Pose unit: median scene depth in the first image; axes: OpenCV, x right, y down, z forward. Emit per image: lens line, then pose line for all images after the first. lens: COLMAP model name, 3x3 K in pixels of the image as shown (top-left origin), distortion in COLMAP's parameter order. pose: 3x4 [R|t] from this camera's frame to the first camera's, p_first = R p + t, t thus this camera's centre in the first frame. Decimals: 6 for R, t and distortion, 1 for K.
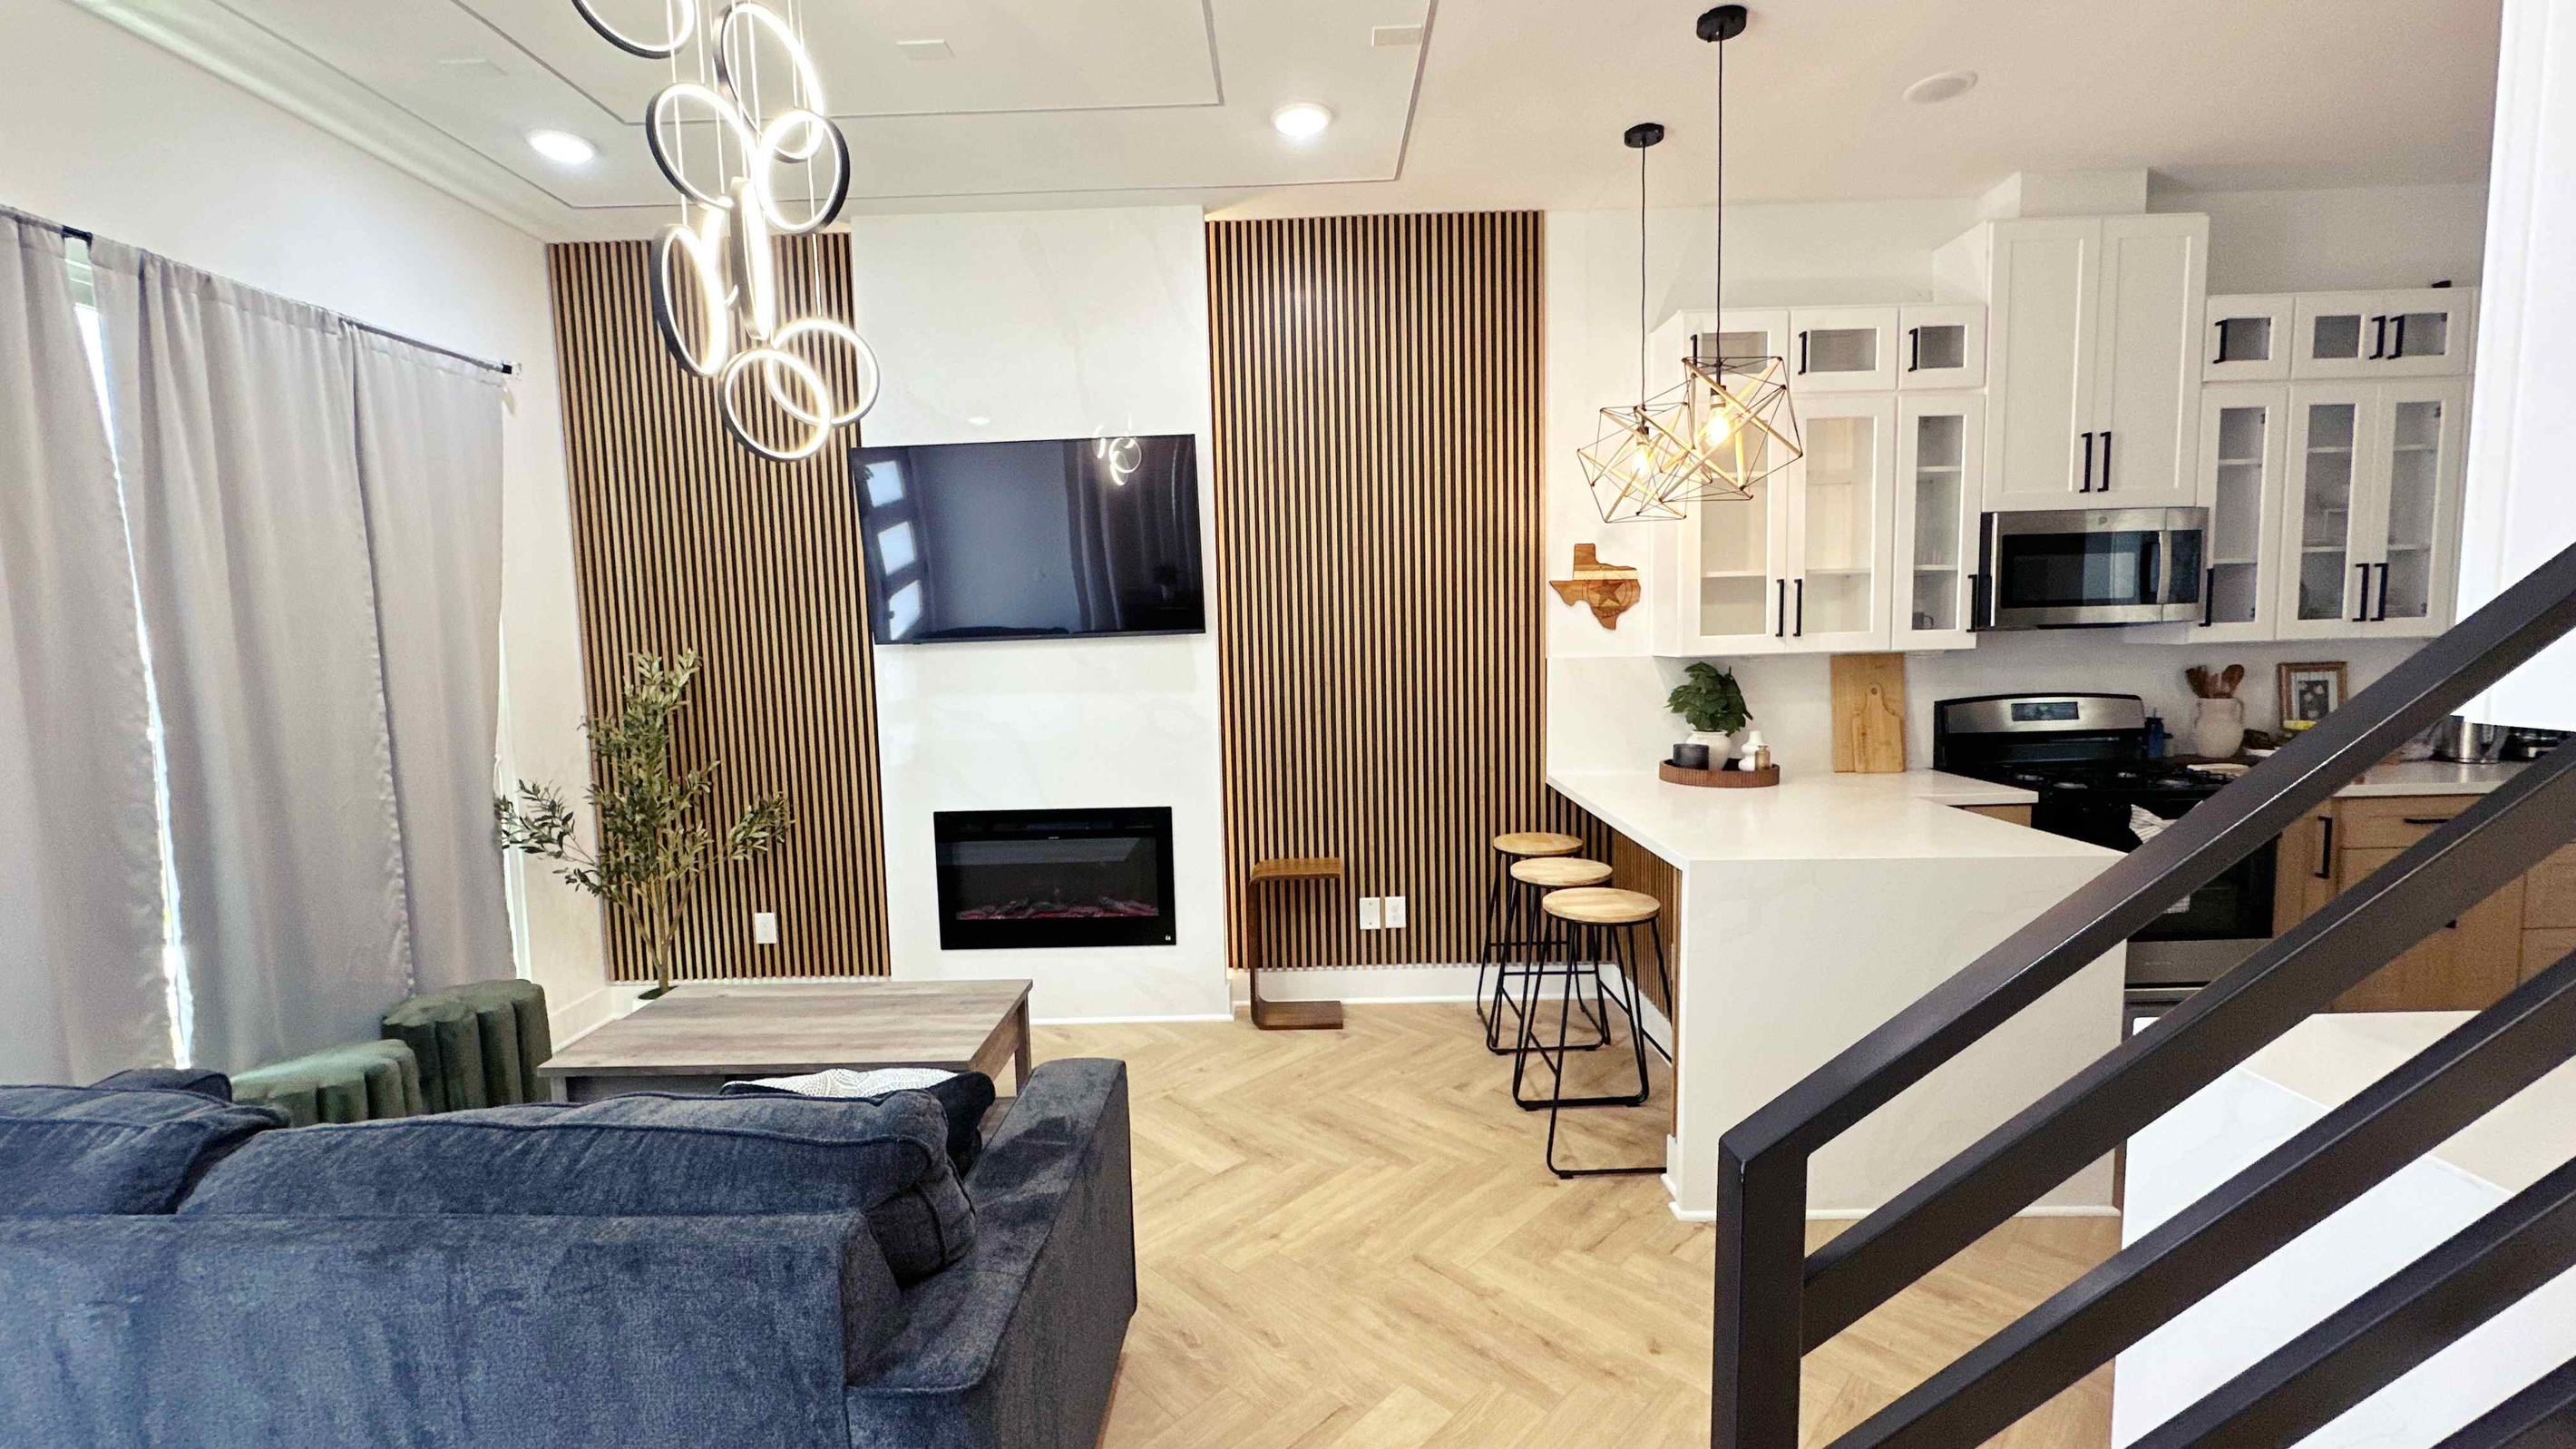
lens RADIAL K [[1019.6, 0, 1304.1], [0, 1019.6, 716.9], [0, 0, 1]] dist [-0.000529, 0.000078]
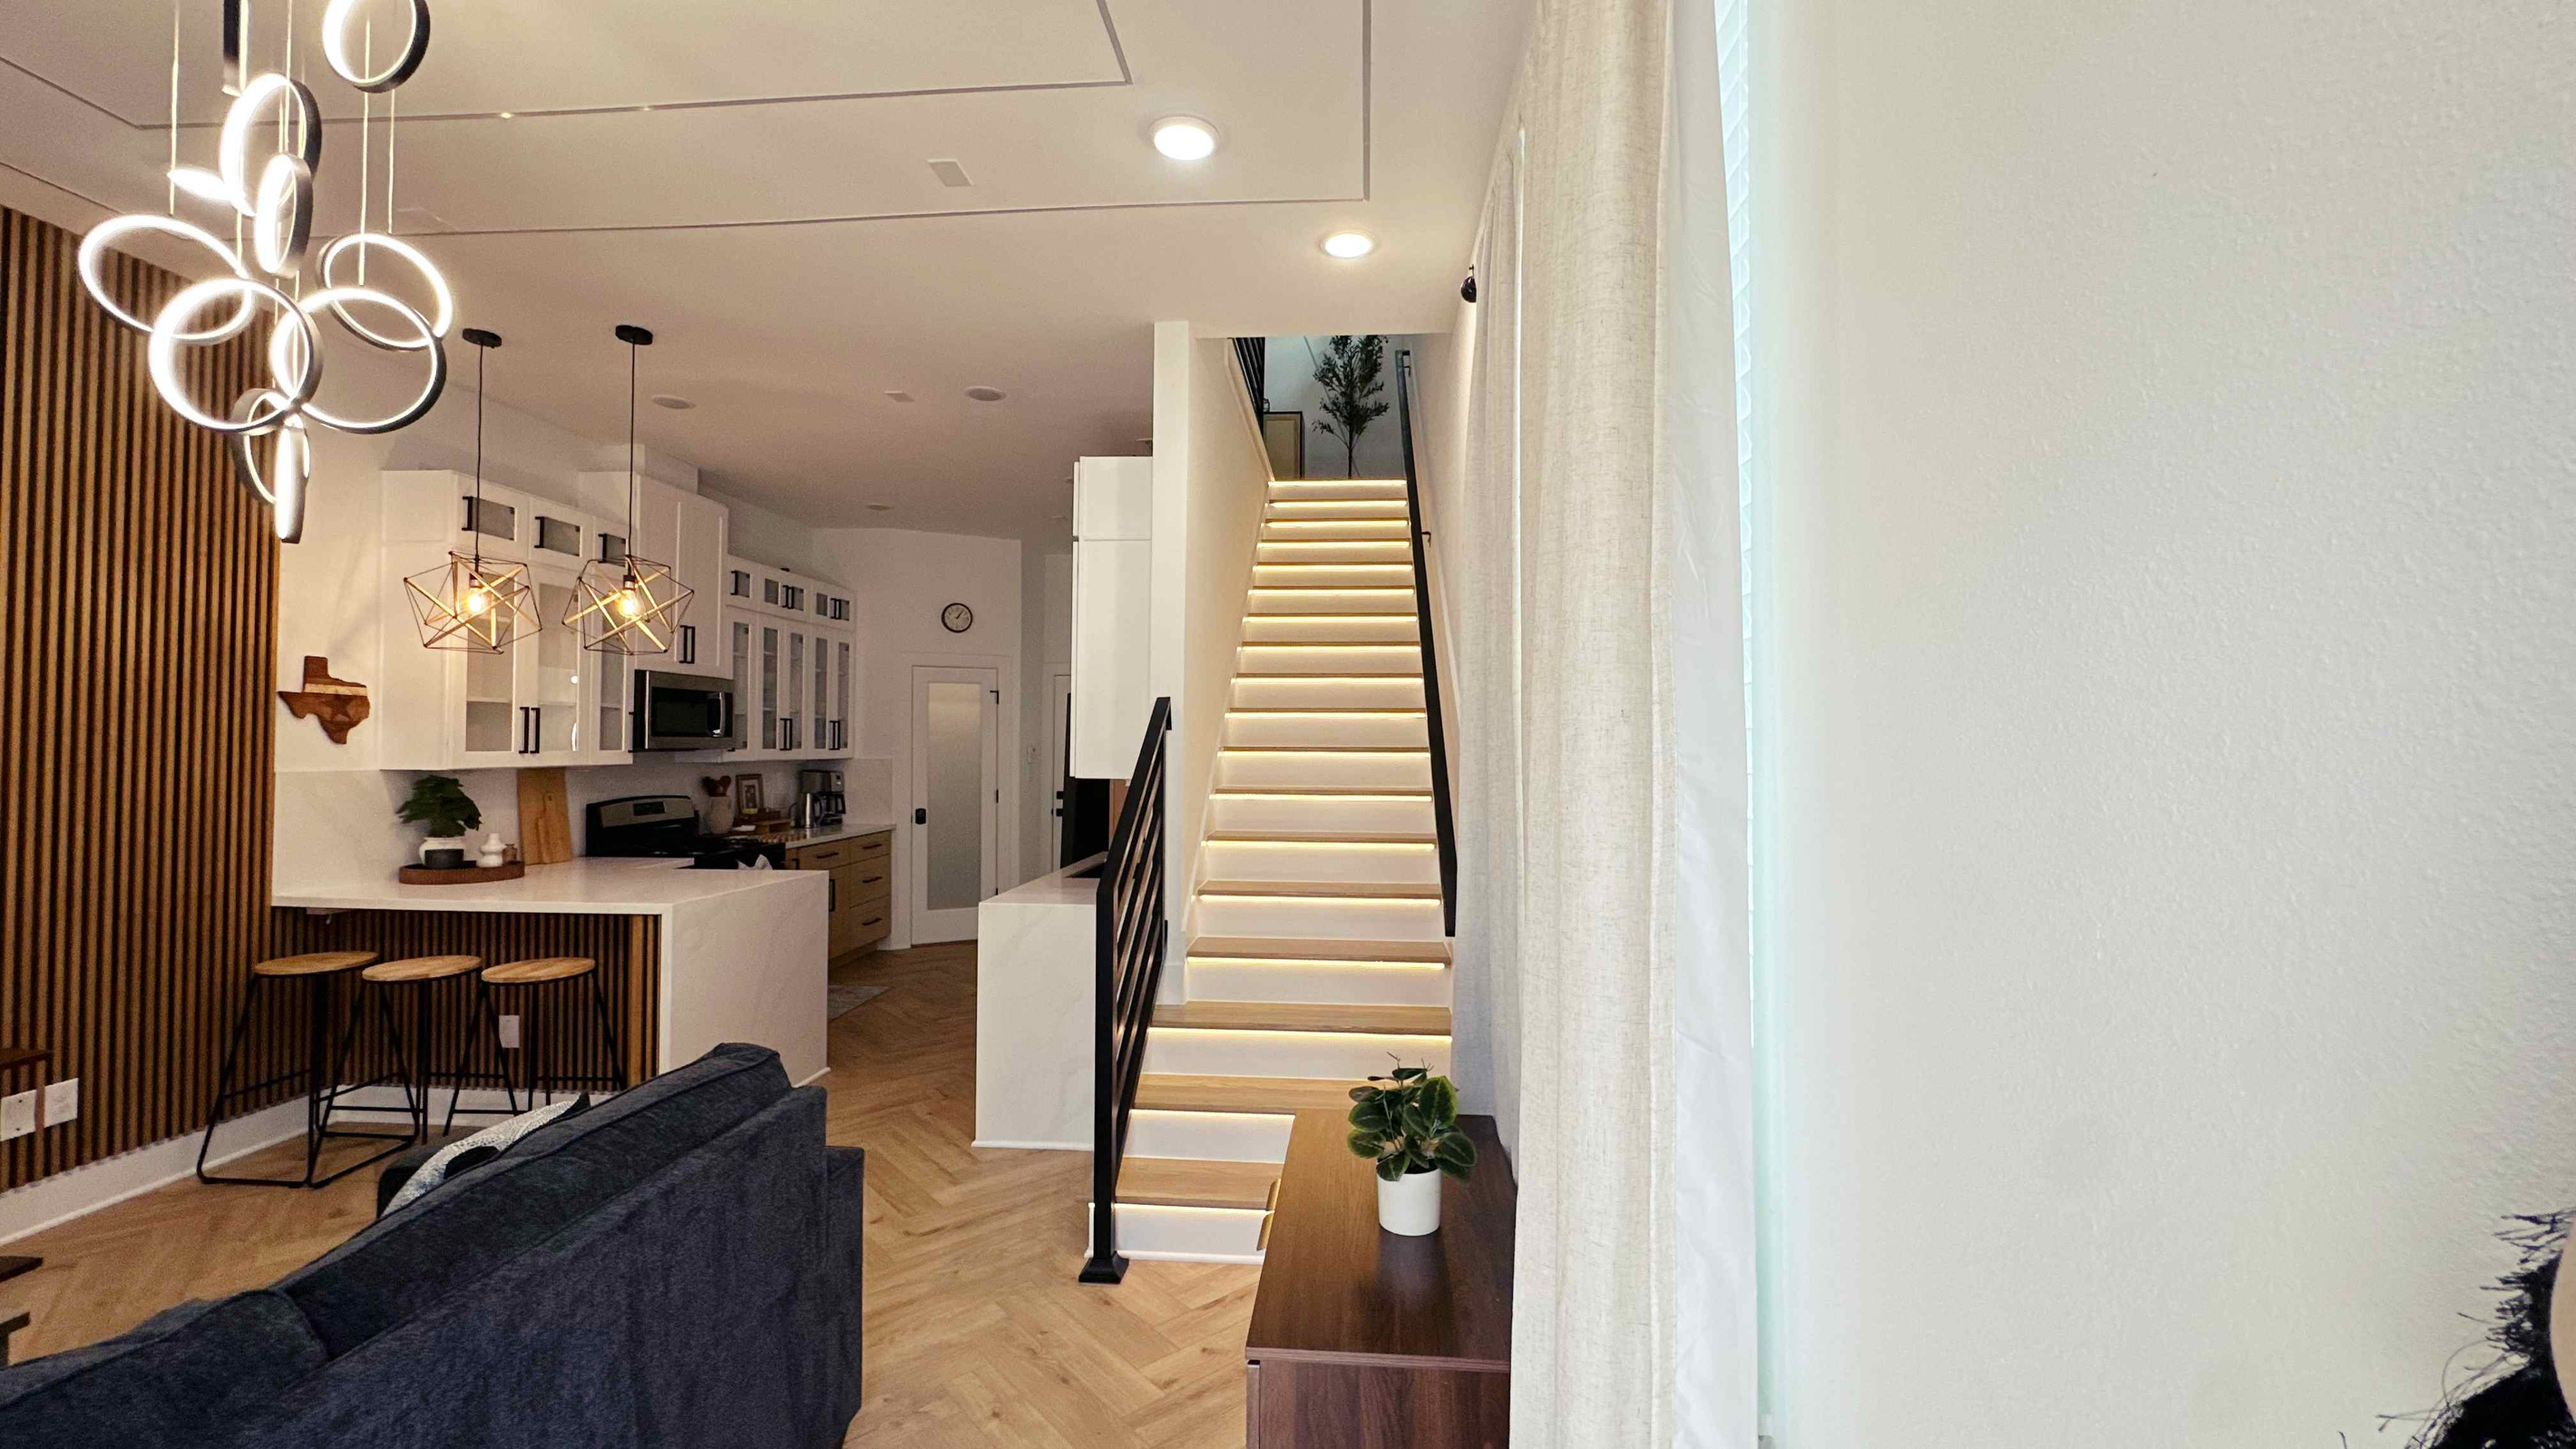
lens RADIAL K [[1019.6, 0, 1304.1], [0, 1019.6, 716.9], [0, 0, 1]] dist [-0.000529, 0.000078]
pose [[0.046908, 0.052823, 0.997502, -0.675562], [0.076060, 0.995513, -0.056295, 0.017002], [-0.995999, 0.078510, 0.042680, 0.007903]]
